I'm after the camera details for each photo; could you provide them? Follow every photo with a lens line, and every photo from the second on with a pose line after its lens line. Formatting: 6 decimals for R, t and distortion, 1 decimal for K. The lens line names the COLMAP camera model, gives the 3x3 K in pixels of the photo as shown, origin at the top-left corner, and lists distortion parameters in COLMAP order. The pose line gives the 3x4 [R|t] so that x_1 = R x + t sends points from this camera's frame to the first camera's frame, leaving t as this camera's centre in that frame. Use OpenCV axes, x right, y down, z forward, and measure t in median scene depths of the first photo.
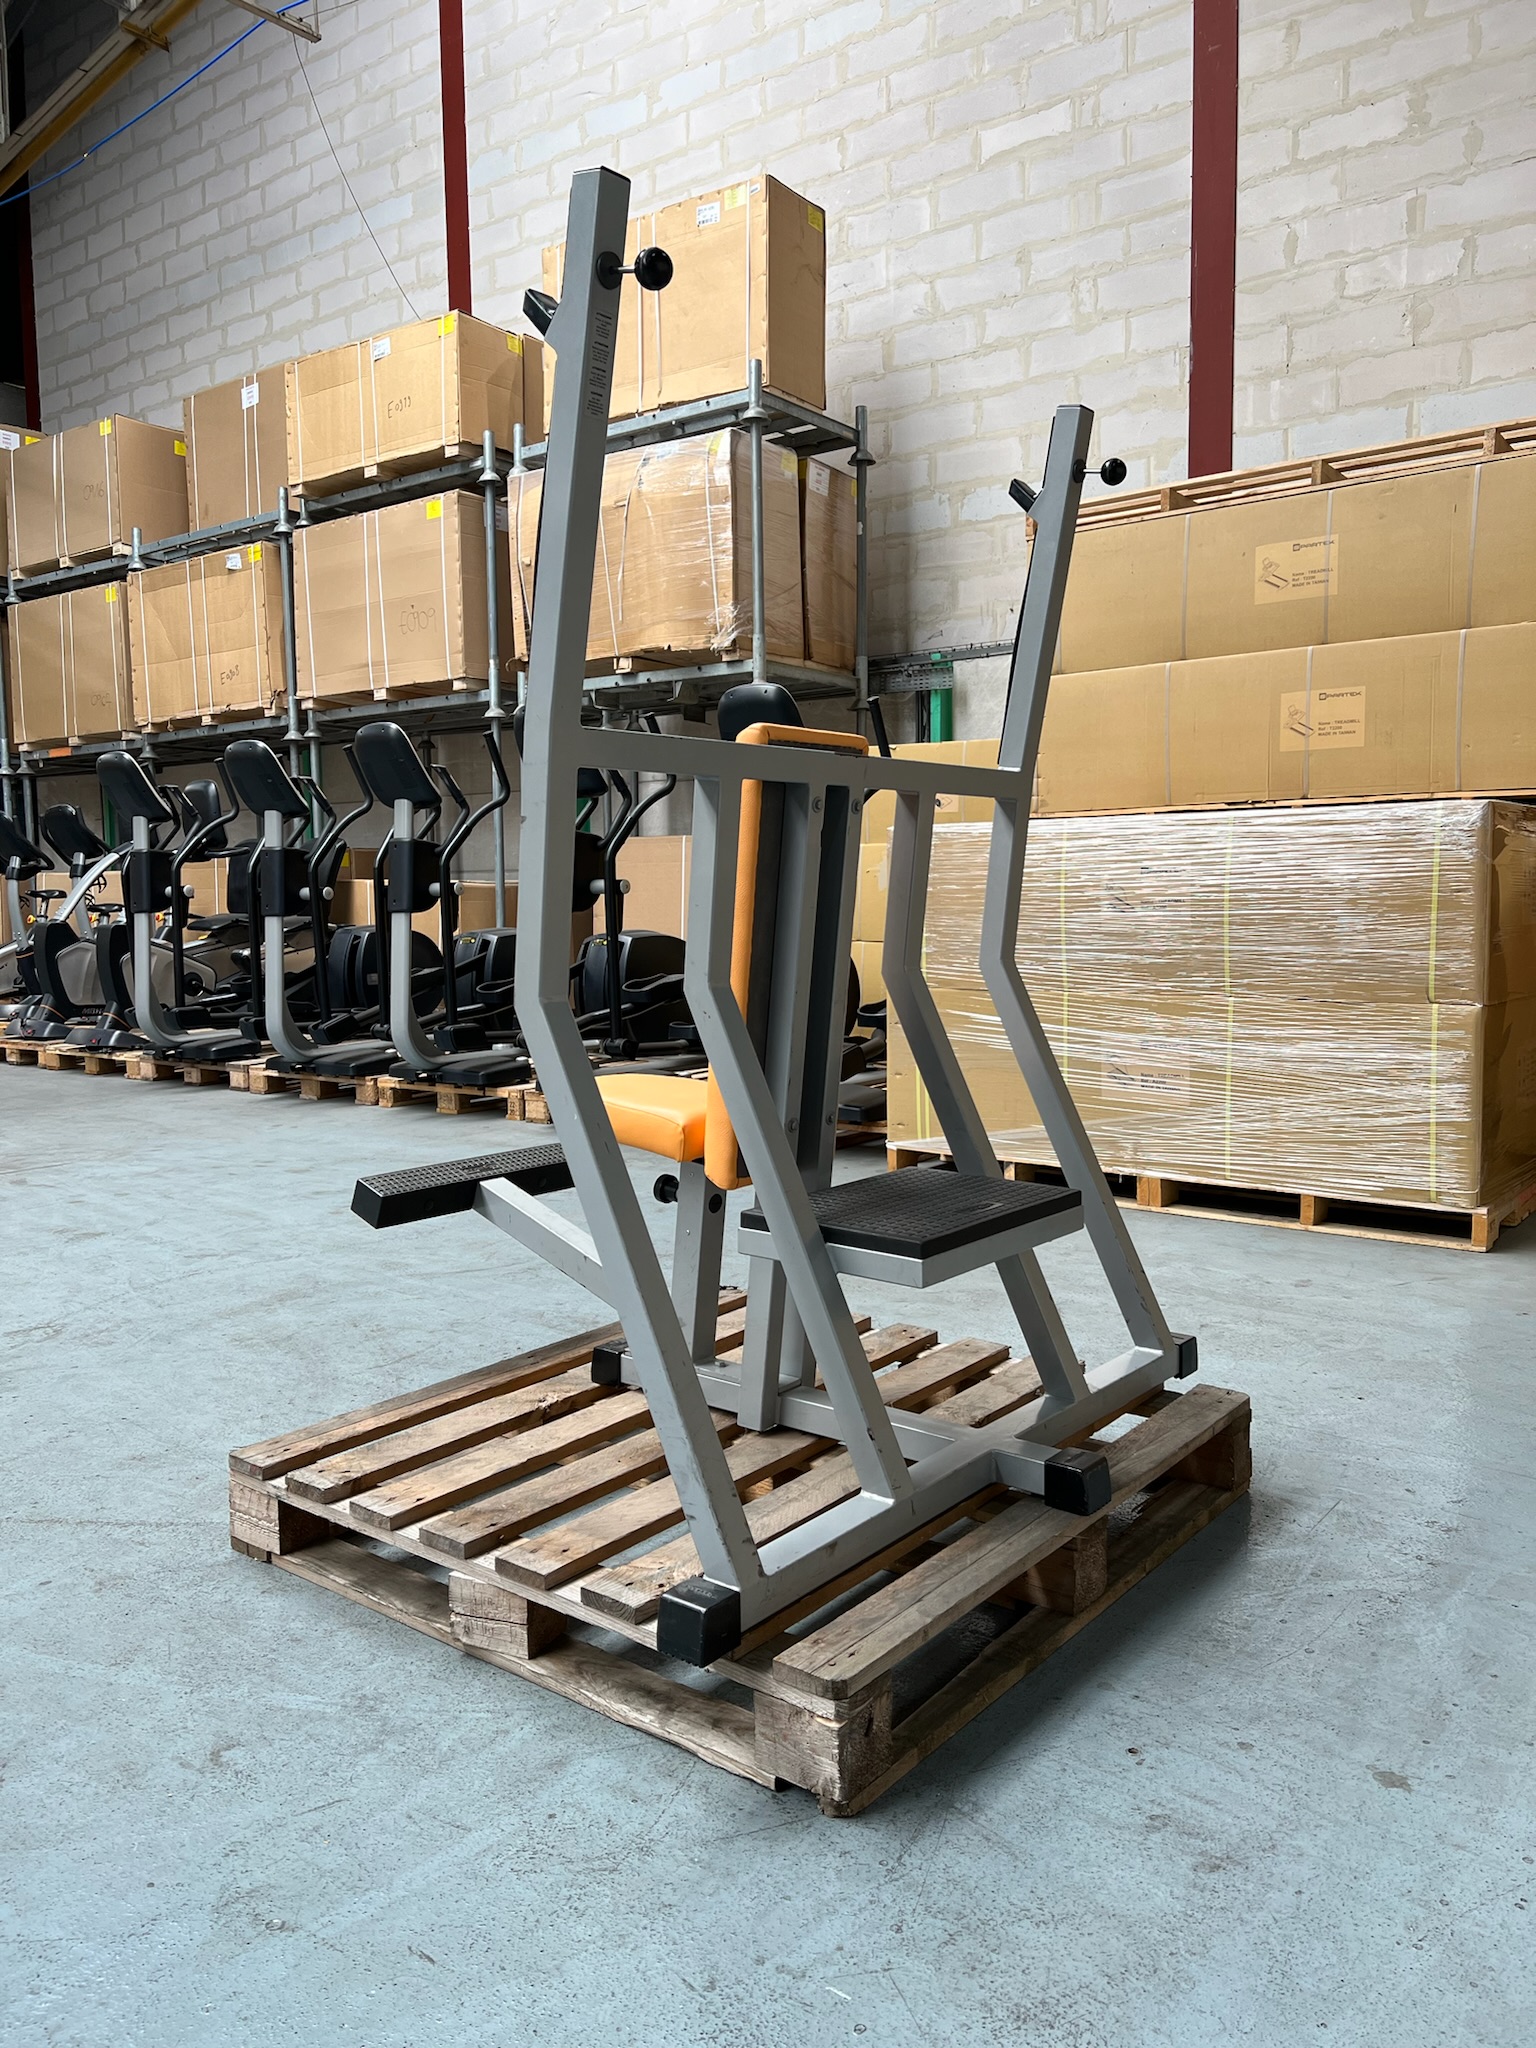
lens RADIAL K [[1534.7, 0, 770.2], [0, 1534.7, 1025.0], [0, 0, 1]] dist [0.043972, -0.047581]
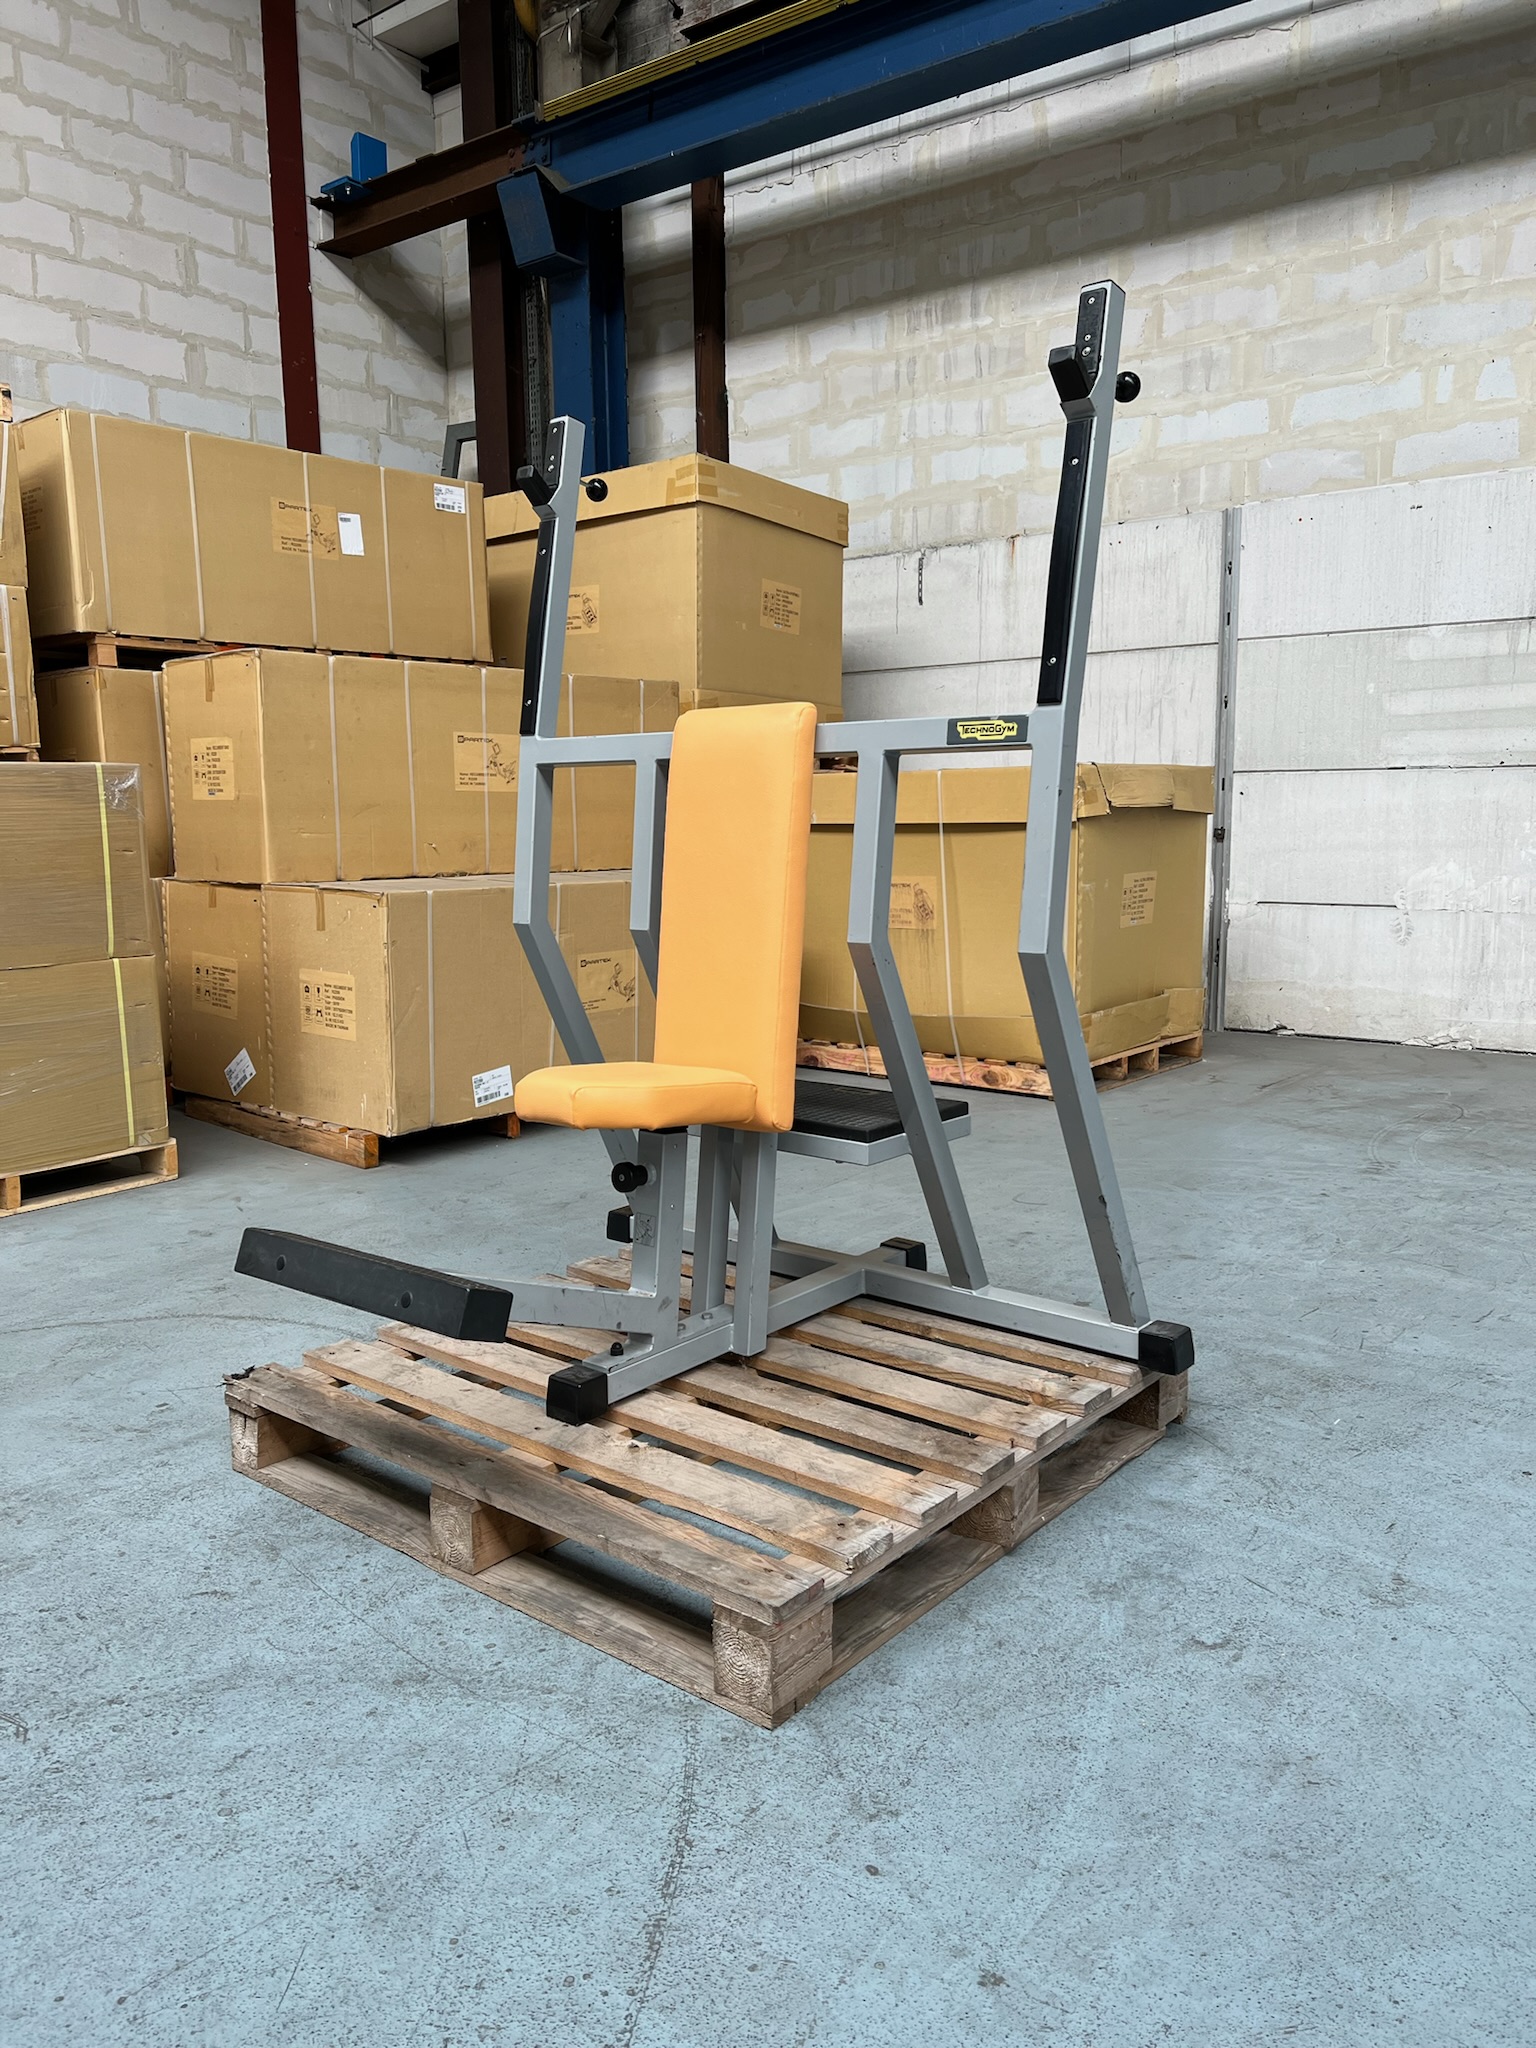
lens RADIAL K [[1534.7, 0, 768.8], [0, 1534.7, 1022.9], [0, 0, 1]] dist [0.043972, -0.047581]
pose [[0.012100, -0.130370, 0.991392, -1.281014], [0.101176, 0.986535, 0.128497, -0.127878], [-0.994795, 0.098751, 0.025127, 1.143617]]
